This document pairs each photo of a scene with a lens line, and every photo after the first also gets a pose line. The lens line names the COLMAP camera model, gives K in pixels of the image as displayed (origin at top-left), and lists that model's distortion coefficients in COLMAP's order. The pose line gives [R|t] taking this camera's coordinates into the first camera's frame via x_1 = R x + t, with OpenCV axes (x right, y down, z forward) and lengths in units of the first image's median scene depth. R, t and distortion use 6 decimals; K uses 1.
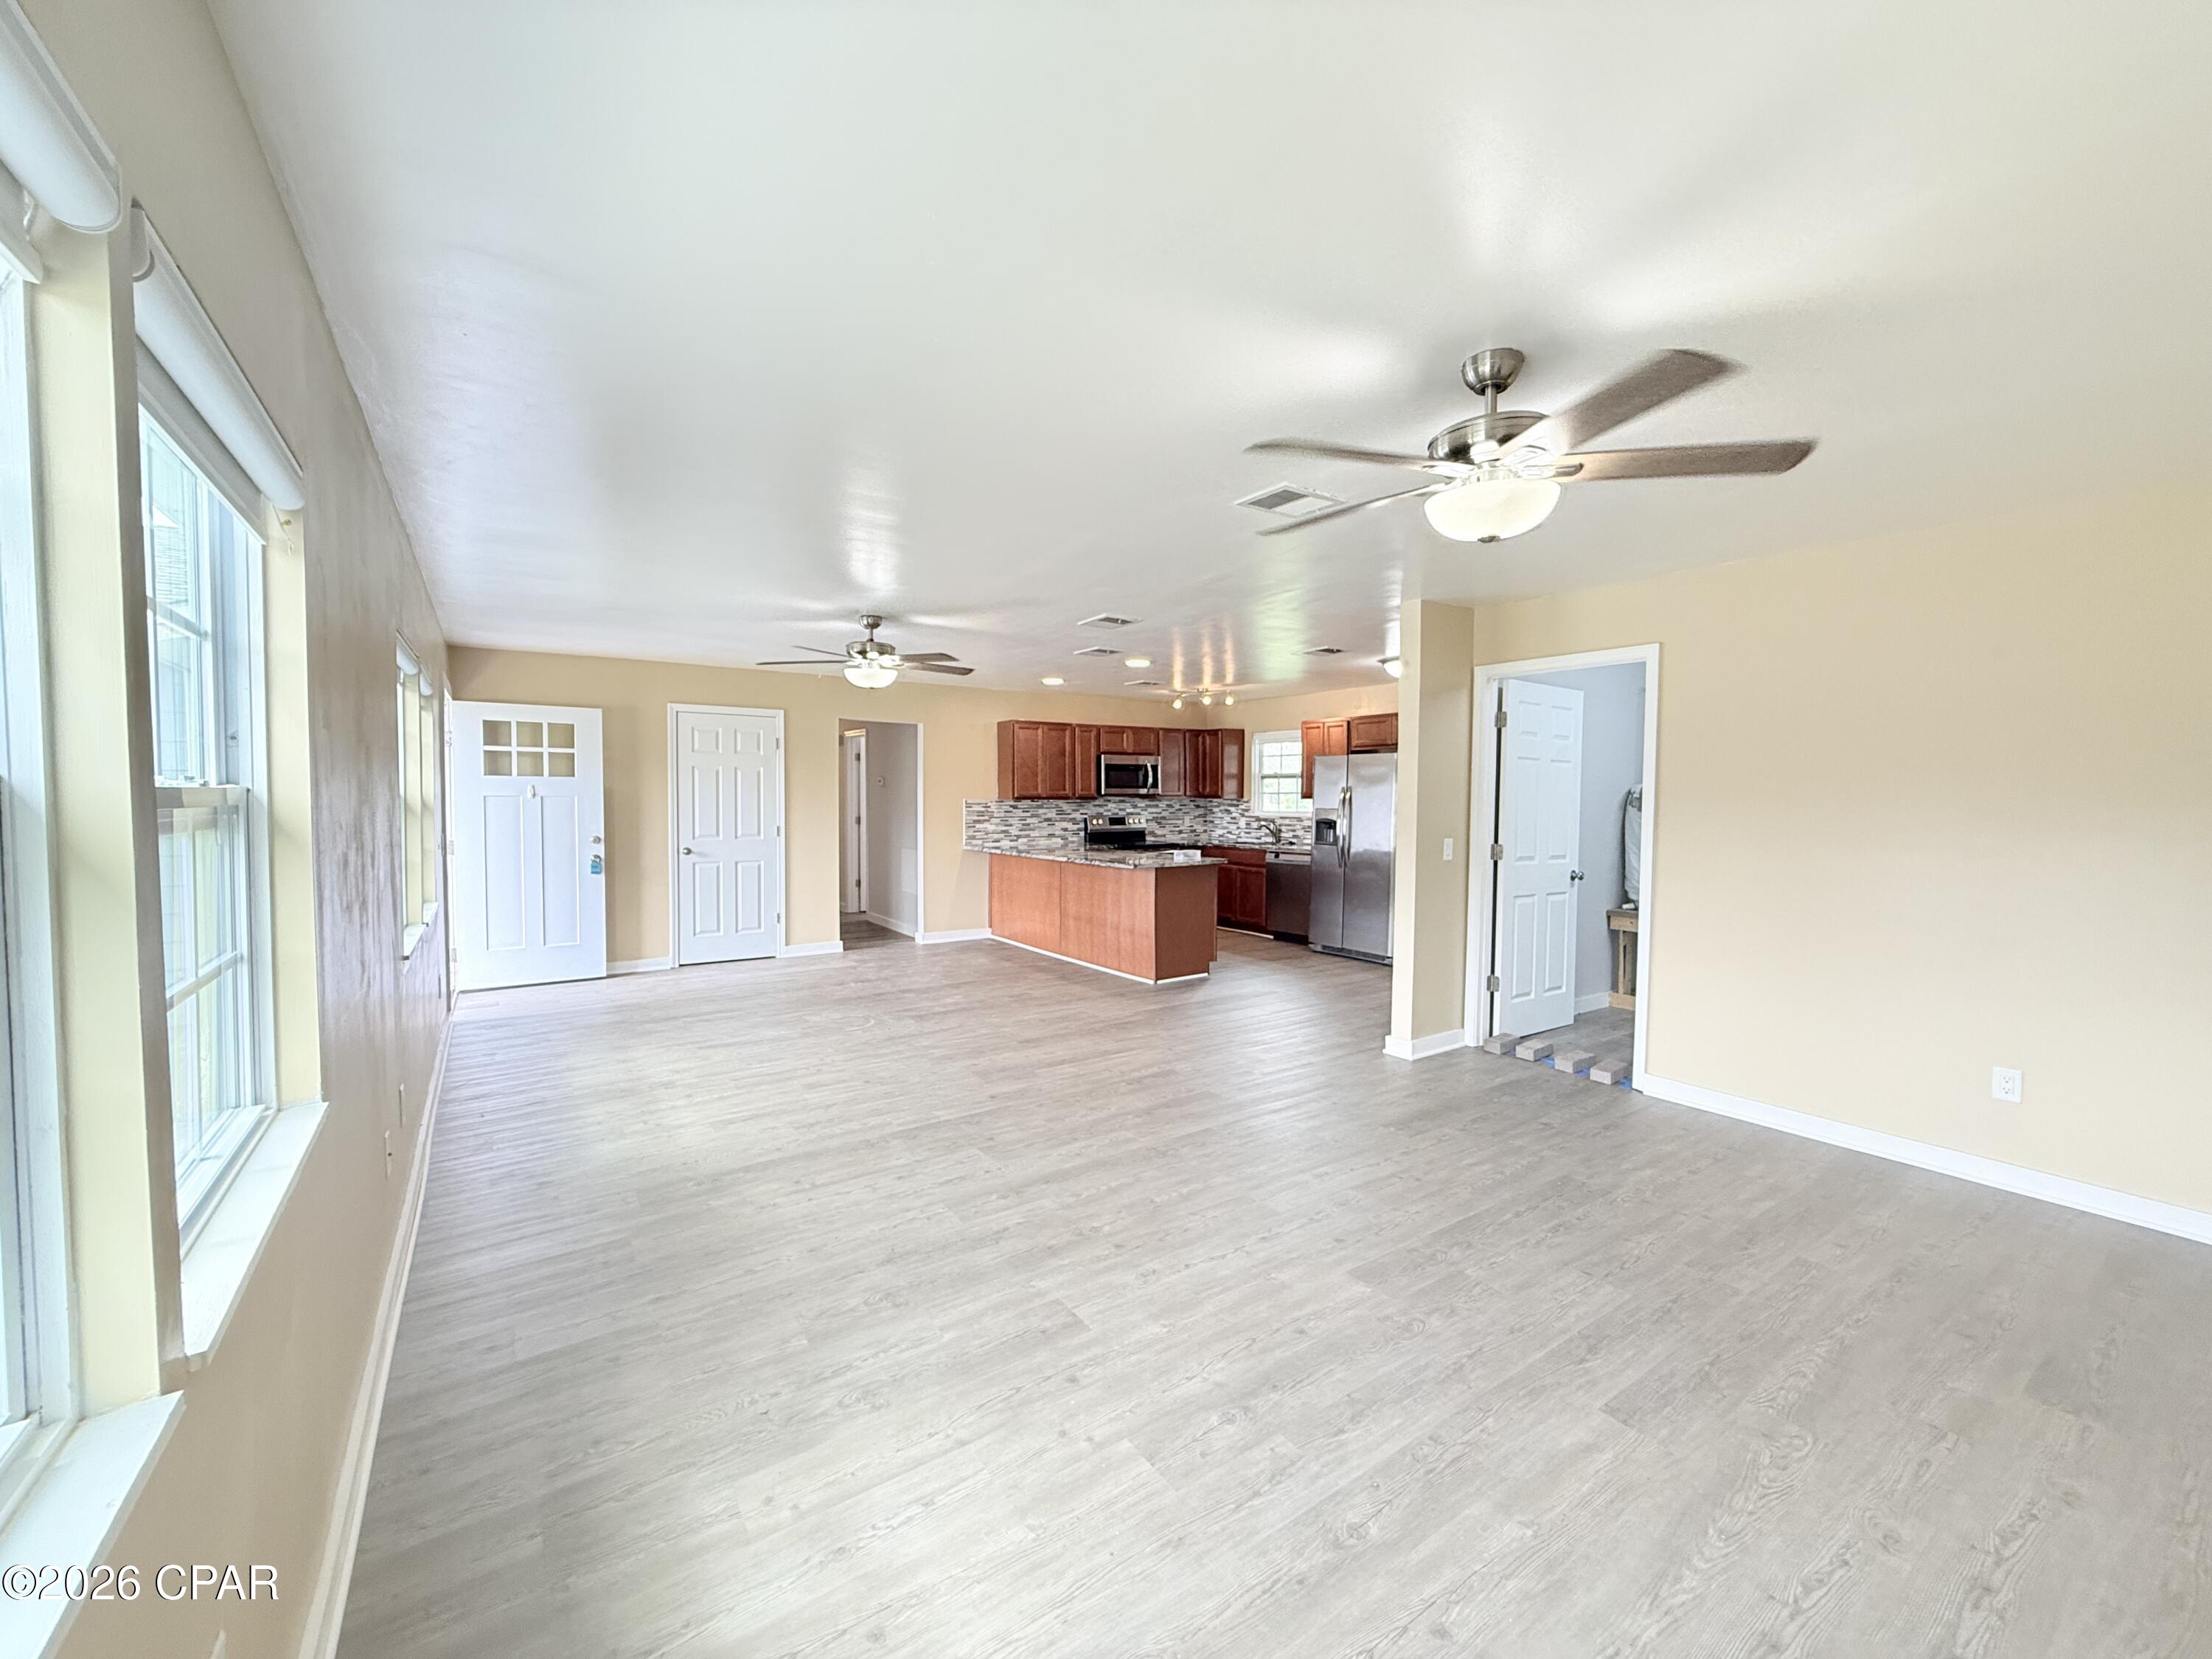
lens RADIAL K [[881.2, 0, 1109.9], [0, 881.2, 823.8], [0, 0, 1]] dist [0.001518, 0.000448]
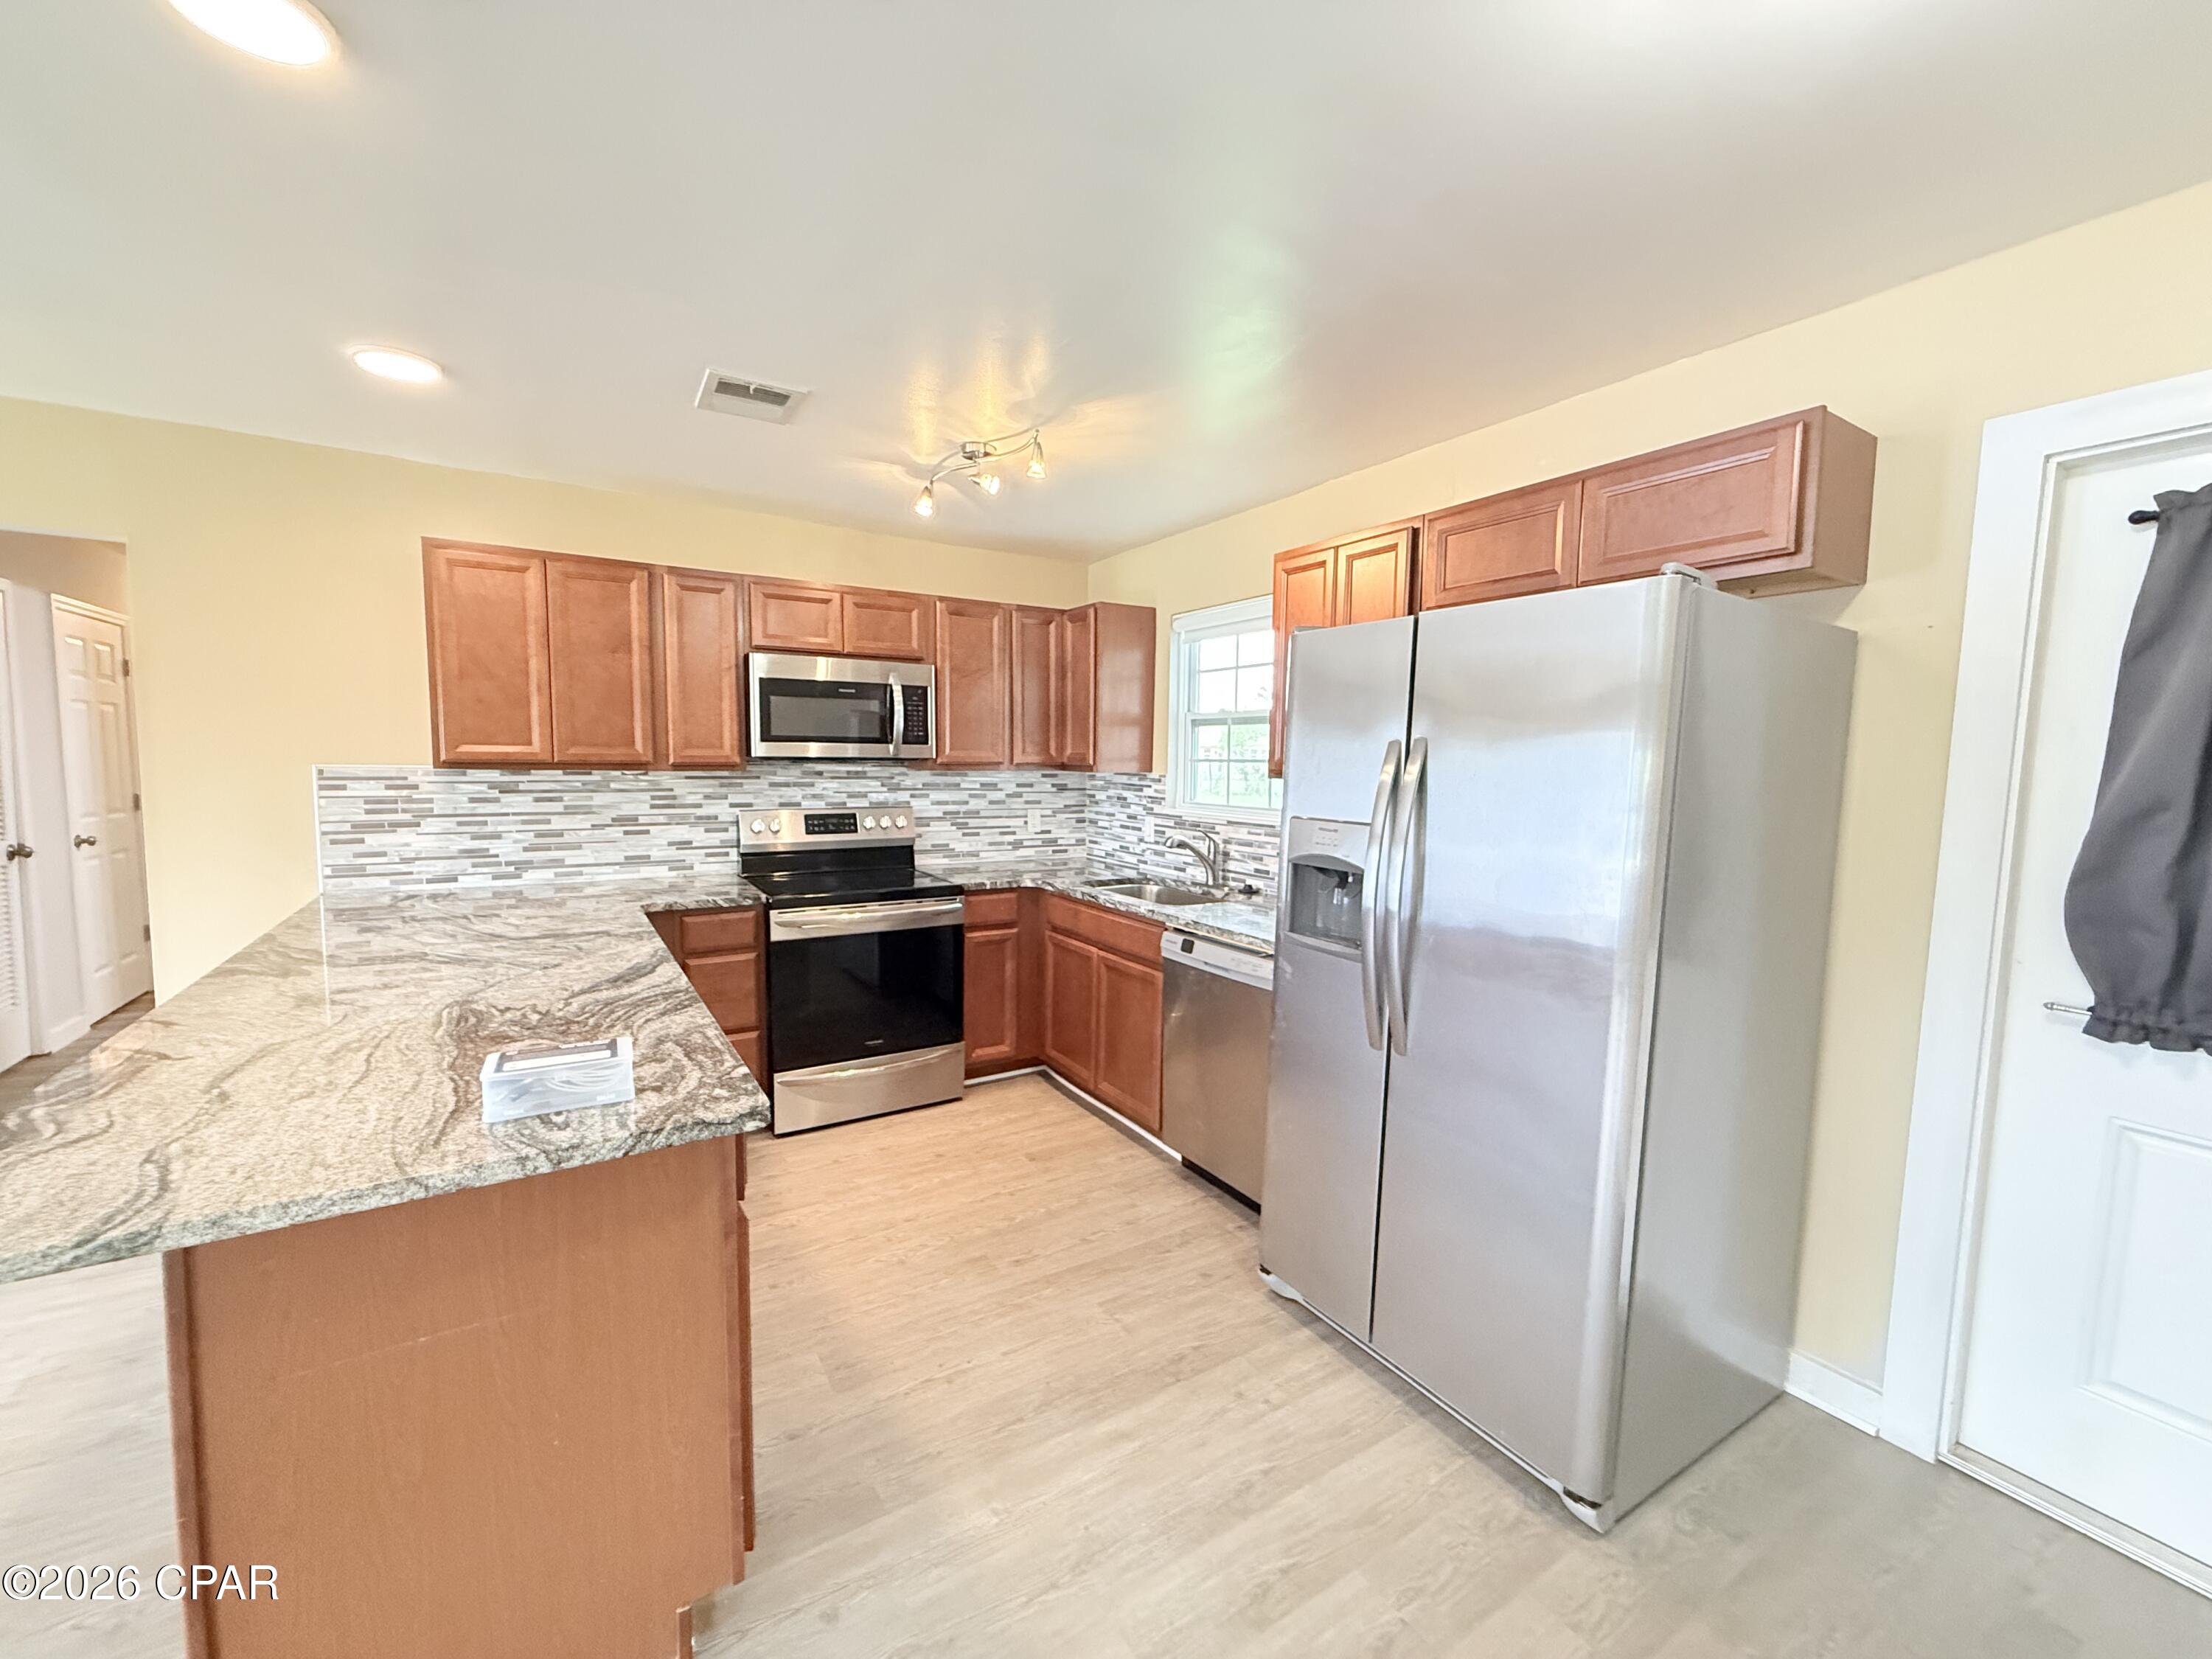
lens RADIAL K [[881.2, 0, 1105.4], [0, 881.2, 835.6], [0, 0, 1]] dist [0.001518, 0.000448]
pose [[0.998875, 0.017376, -0.044133, 0.157127], [-0.015132, 0.998599, 0.050700, -0.020458], [0.044953, -0.049975, 0.997738, 0.602858]]
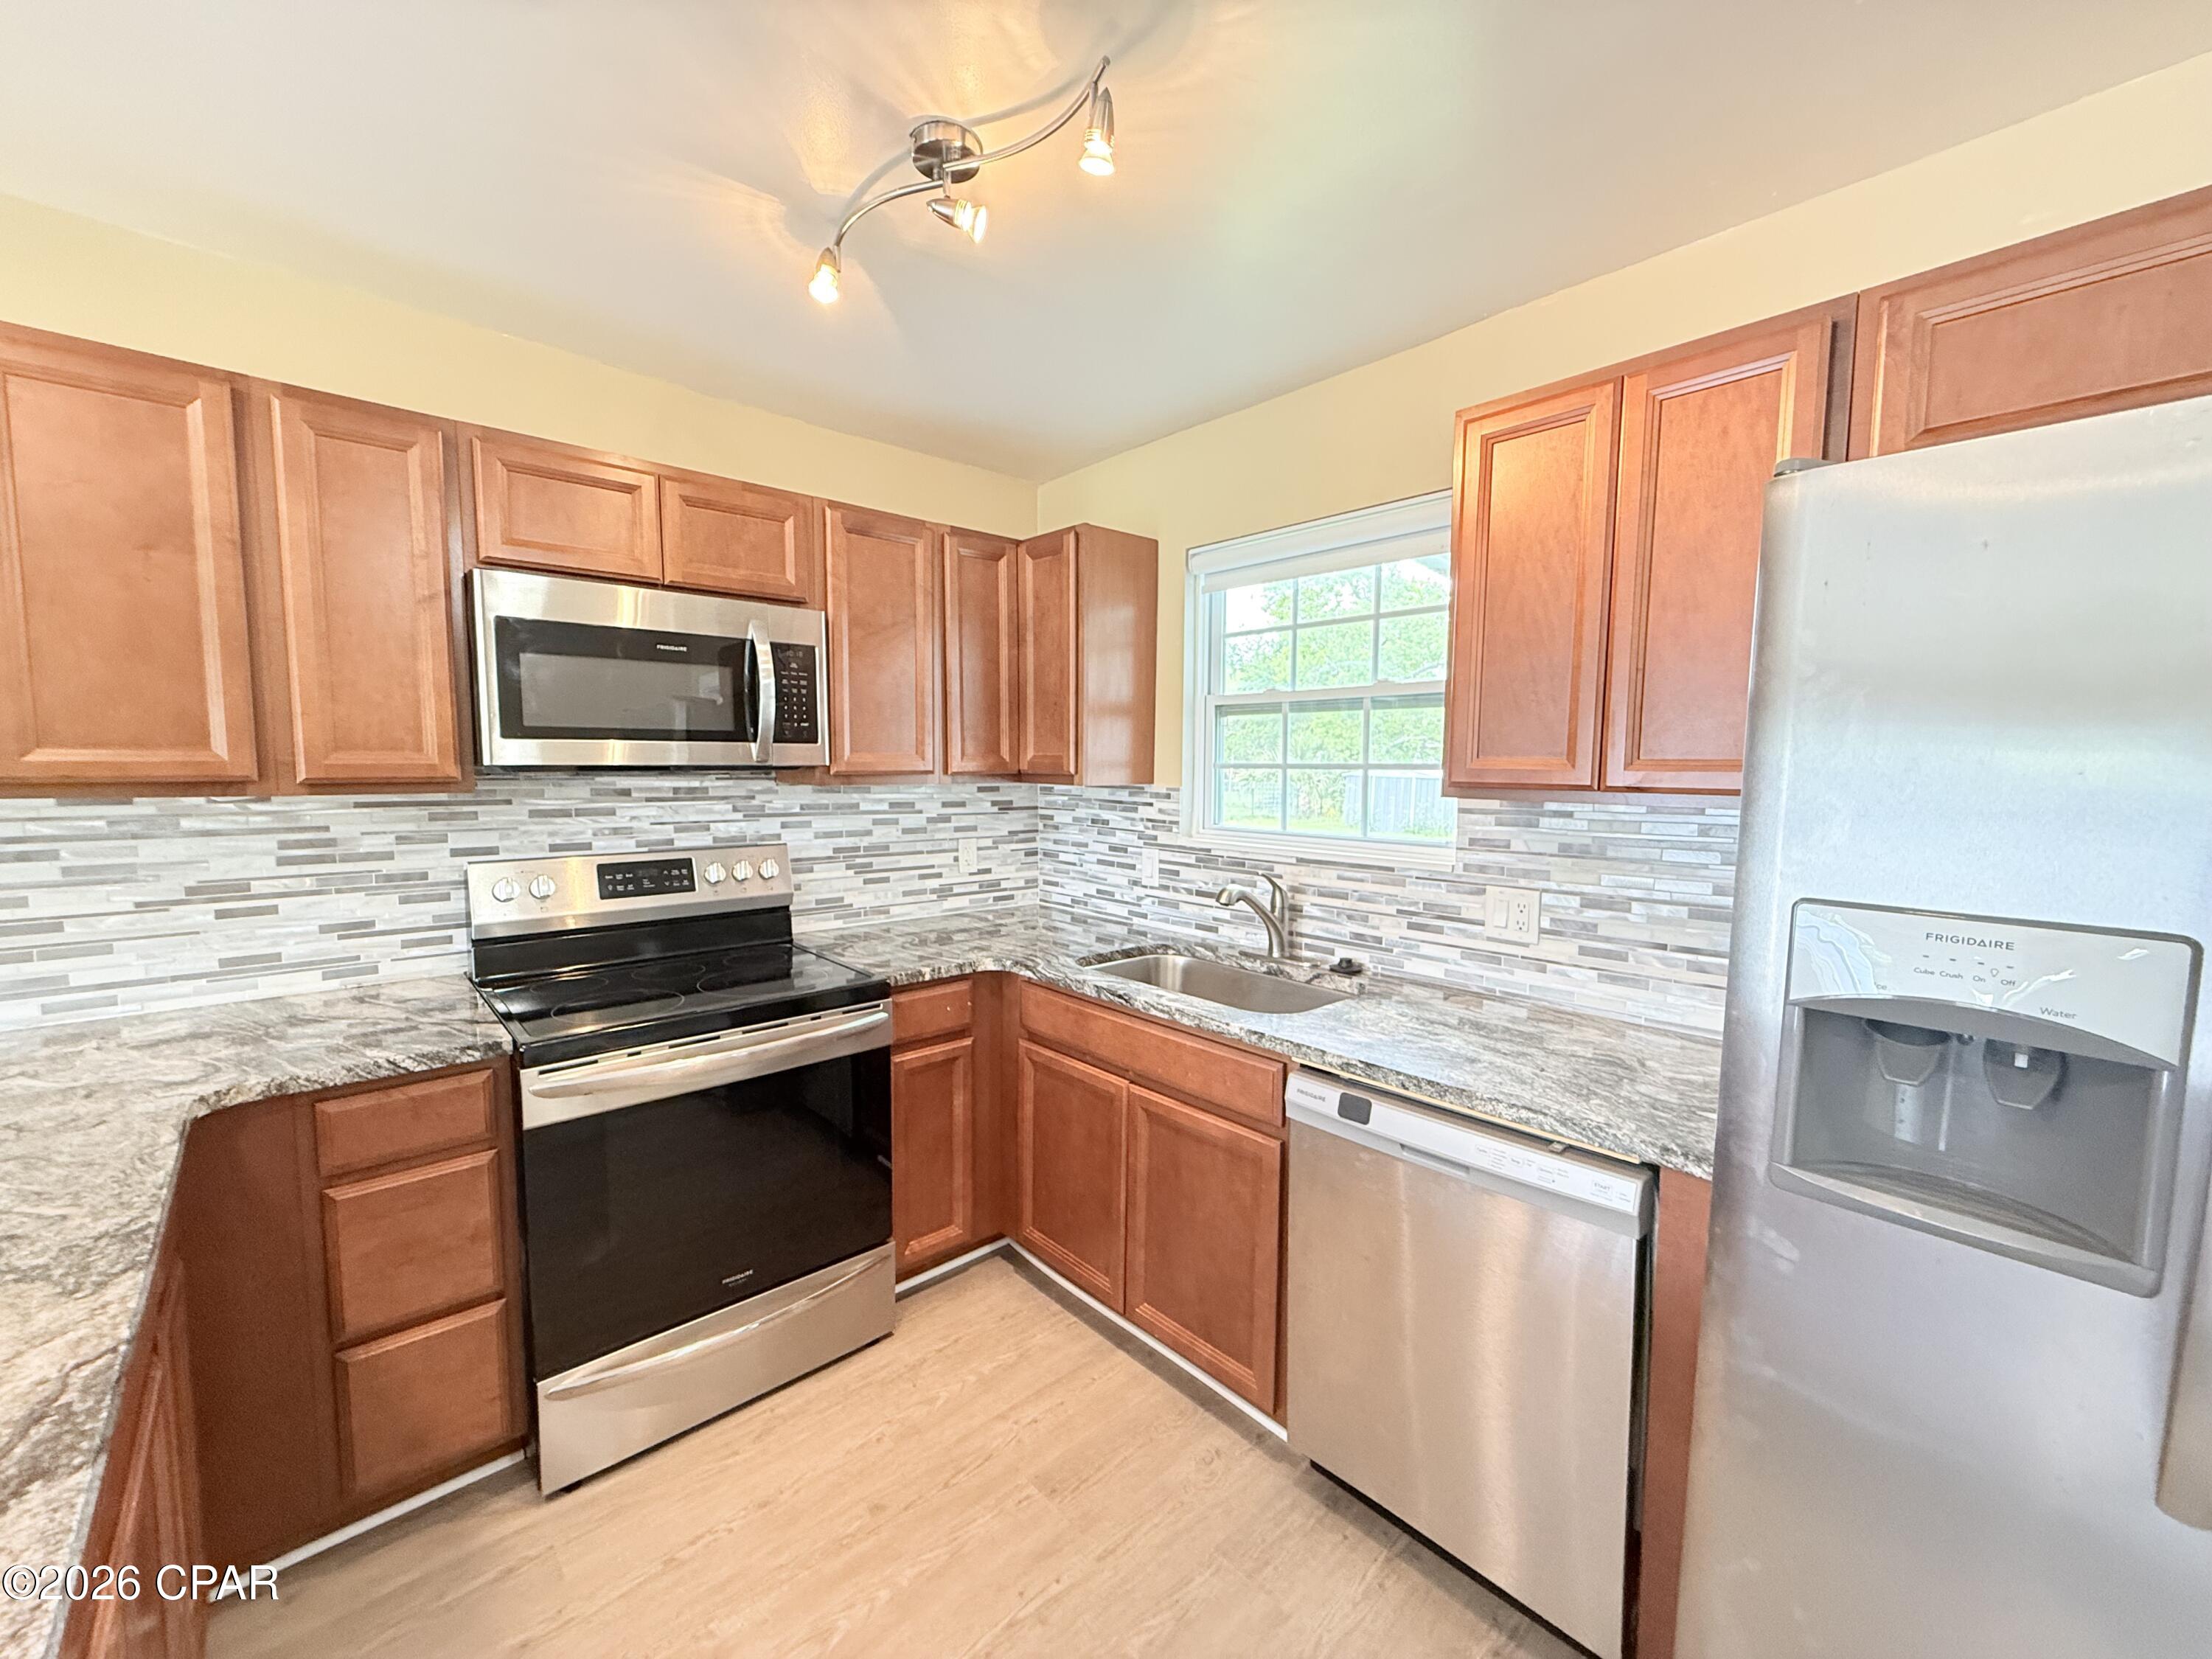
lens RADIAL K [[881.2, 0, 1103.2], [0, 881.2, 837.6], [0, 0, 1]] dist [0.001518, 0.000448]
pose [[0.991527, -0.004124, 0.129833, 0.103145], [-0.002112, 0.998852, 0.047852, -0.026281], [-0.129881, -0.047721, 0.990381, 0.754223]]
